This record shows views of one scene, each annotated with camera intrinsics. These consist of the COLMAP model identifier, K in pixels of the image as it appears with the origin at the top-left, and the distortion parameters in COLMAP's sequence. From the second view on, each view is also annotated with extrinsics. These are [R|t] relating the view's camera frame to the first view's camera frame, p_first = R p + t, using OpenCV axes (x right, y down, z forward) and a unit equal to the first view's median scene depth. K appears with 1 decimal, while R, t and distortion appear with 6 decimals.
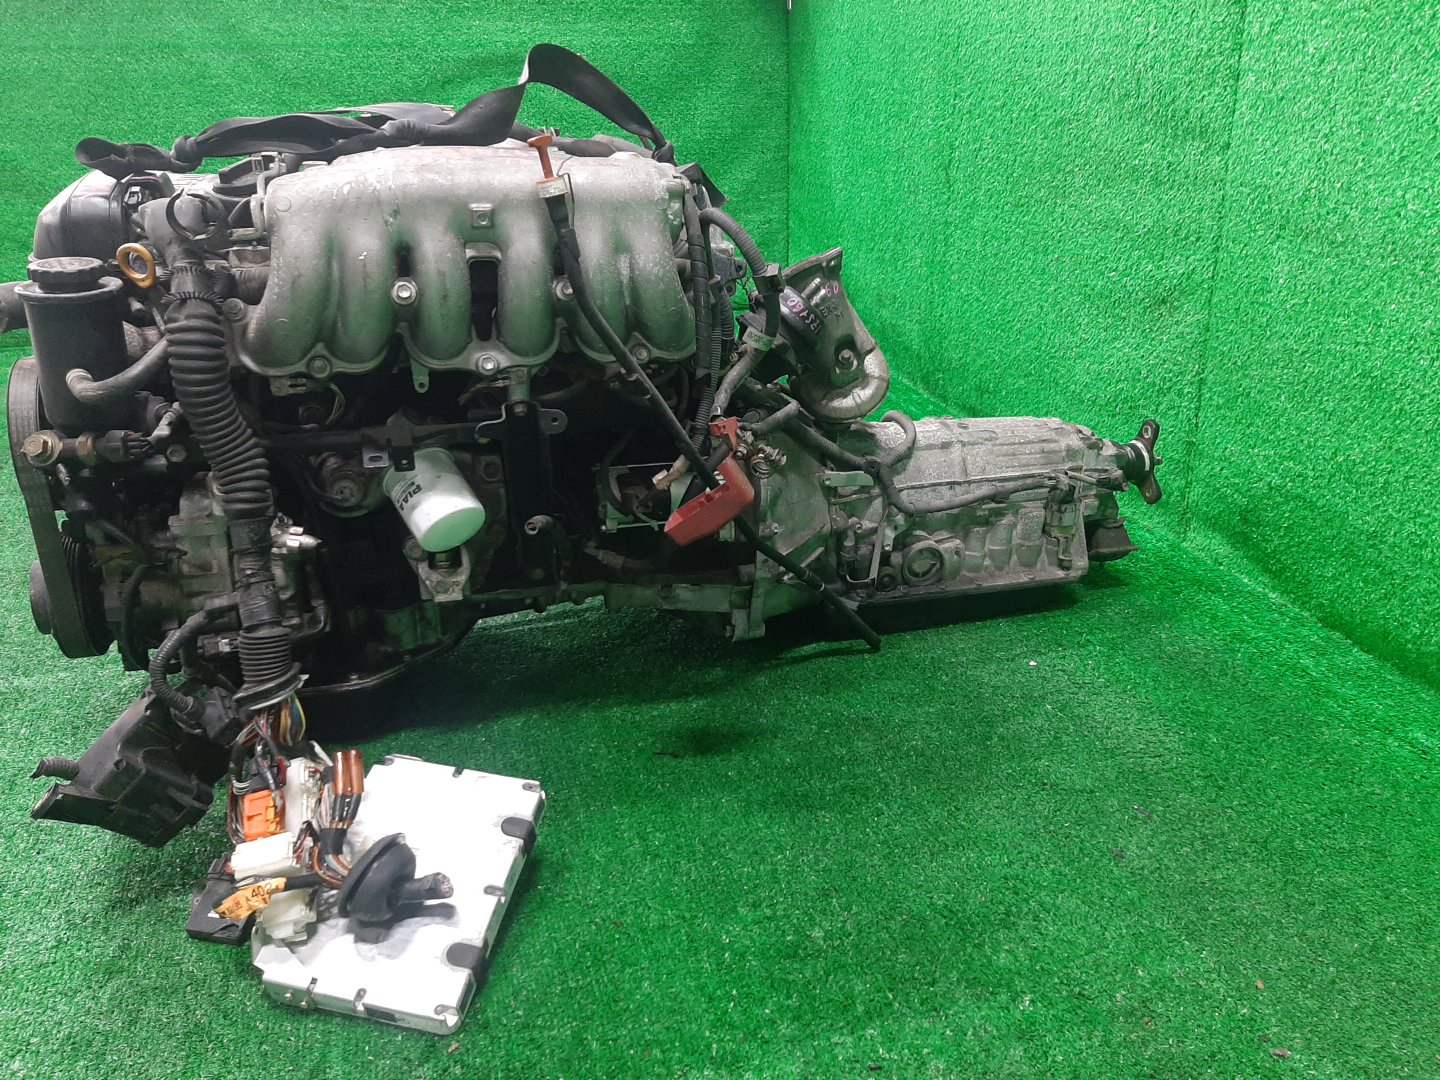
lens RADIAL K [[1143.4, 0, 719.3], [0, 1143.4, 487.7], [0, 0, 1]] dist [0.082874, -0.141590]
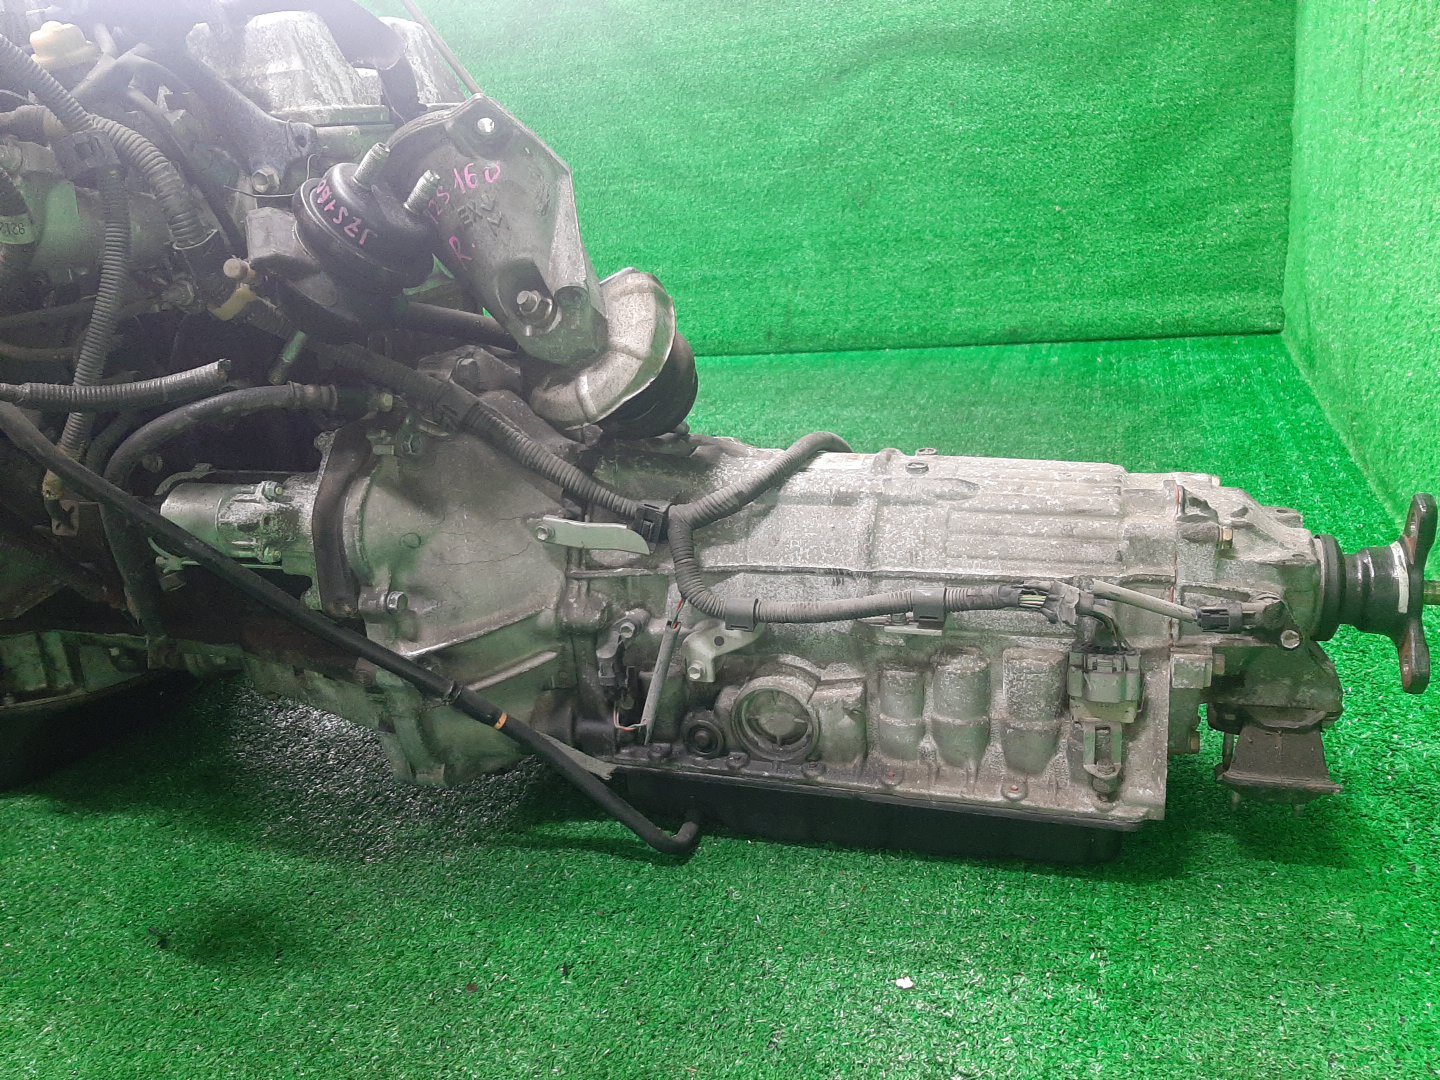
lens RADIAL K [[1143.4, 0, 719.3], [0, 1143.4, 487.7], [0, 0, 1]] dist [0.082874, -0.141590]
pose [[0.810681, 0.084733, -0.579324, 0.441987], [-0.118293, 0.992771, -0.020330, -0.024394], [0.573414, 0.085011, 0.814844, 0.539462]]
